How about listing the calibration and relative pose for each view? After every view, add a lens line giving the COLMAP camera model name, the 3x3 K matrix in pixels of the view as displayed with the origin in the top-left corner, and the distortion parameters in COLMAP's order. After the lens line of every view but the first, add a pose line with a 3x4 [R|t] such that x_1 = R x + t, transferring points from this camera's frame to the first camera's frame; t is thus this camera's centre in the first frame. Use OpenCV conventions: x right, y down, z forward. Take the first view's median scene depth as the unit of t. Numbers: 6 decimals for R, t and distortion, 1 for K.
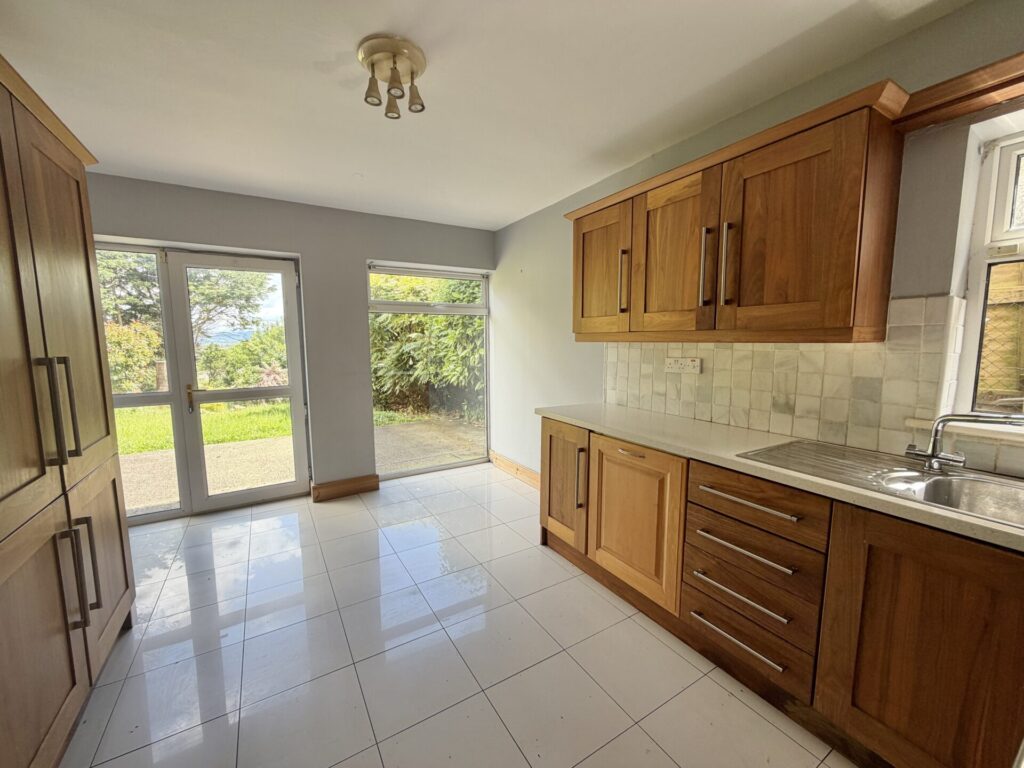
lens RADIAL K [[409.3, 0, 507.8], [0, 409.3, 383.0], [0, 0, 1]] dist [-0.001045, 0.000585]
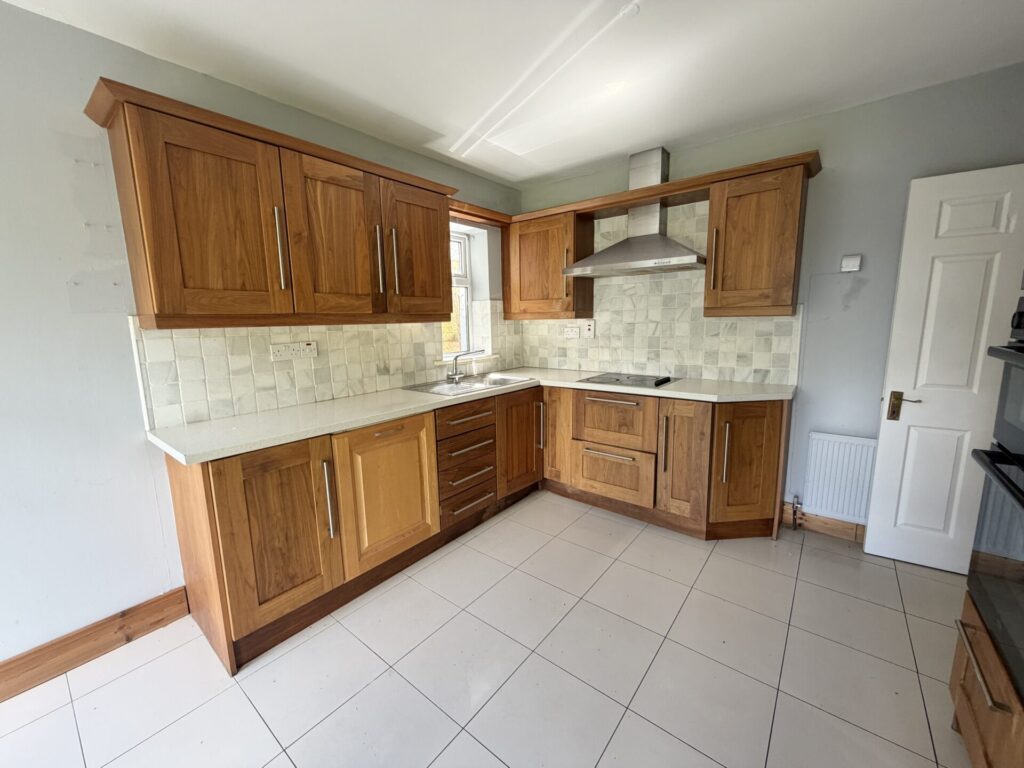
lens RADIAL K [[409.3, 0, 506.3], [0, 409.3, 383.8], [0, 0, 1]] dist [-0.001045, 0.000585]
pose [[-0.344963, -0.135397, 0.928799, -0.600292], [0.121346, 0.974803, 0.187172, -0.083314], [-0.930739, 0.177273, -0.319841, 0.834031]]
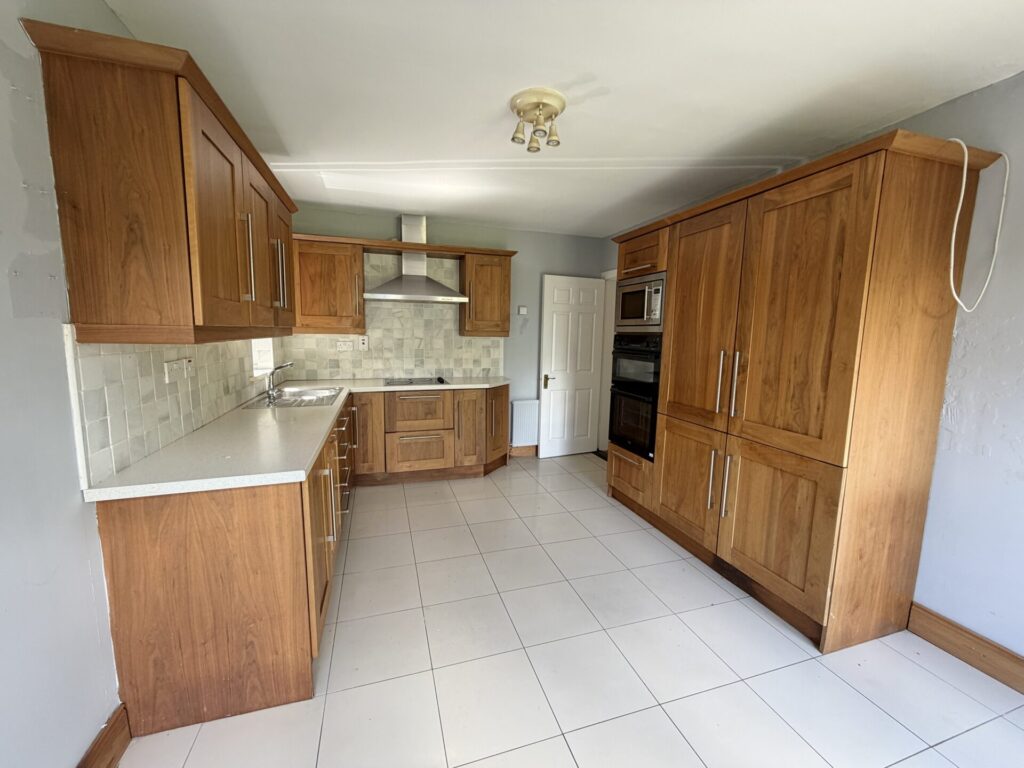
lens RADIAL K [[409.3, 0, 508.3], [0, 409.3, 382.5], [0, 0, 1]] dist [-0.001045, 0.000585]
pose [[-0.973044, -0.041166, 0.226916, -0.326751], [0.011479, 0.974075, 0.225936, -0.177983], [-0.230334, 0.222450, -0.947345, 1.533171]]
